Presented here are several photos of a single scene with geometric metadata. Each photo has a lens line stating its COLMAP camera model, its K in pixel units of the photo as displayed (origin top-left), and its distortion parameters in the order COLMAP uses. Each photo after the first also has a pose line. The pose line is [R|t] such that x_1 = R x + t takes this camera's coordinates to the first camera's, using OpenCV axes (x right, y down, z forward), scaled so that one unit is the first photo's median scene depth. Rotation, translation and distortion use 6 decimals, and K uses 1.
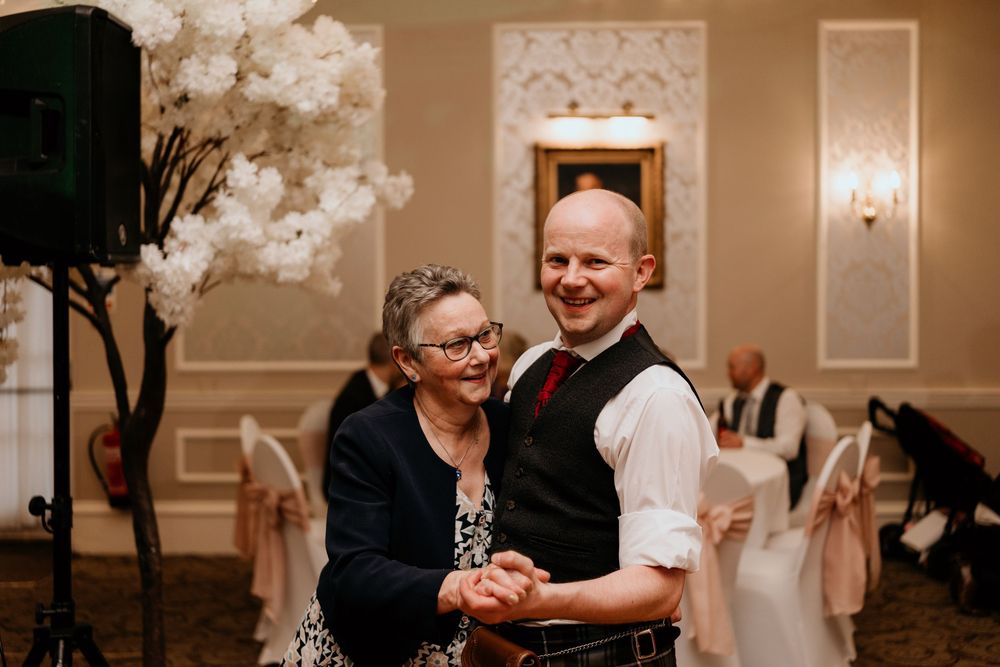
lens RADIAL K [[1217.0, 0, 500.0], [0, 1217.0, 333.5], [0, 0, 1]] dist [-0.055868, 0.453281]
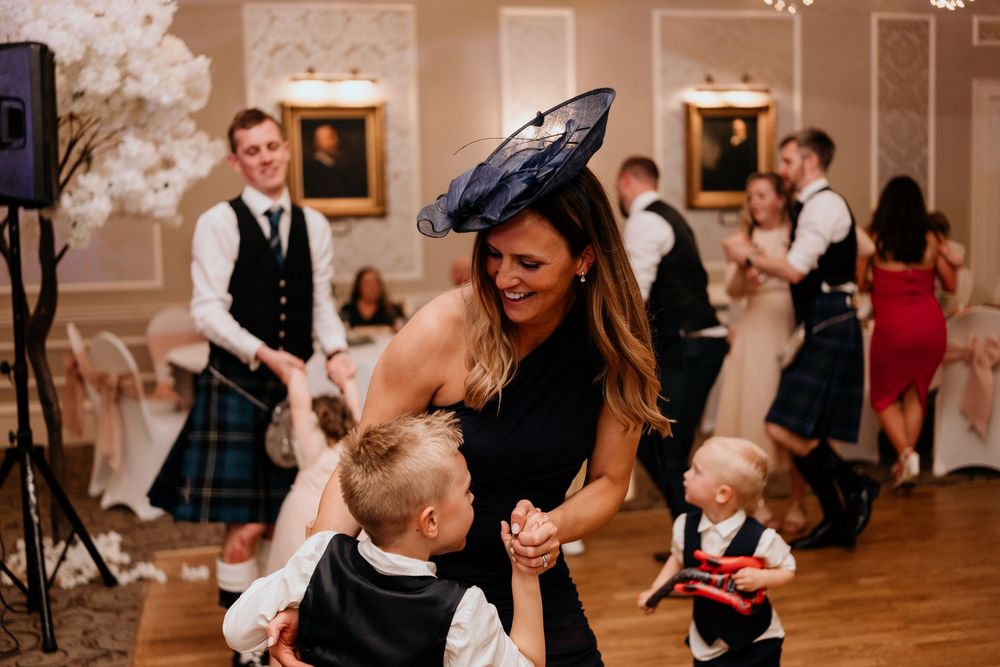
lens RADIAL K [[1217.0, 0, 500.0], [0, 1217.0, 333.5], [0, 0, 1]] dist [-0.055868, 0.453281]
pose [[0.970021, -0.040526, 0.239619, -0.092590], [0.026340, 0.997721, 0.062115, 0.013426], [-0.241590, -0.053941, 0.968878, -0.409477]]
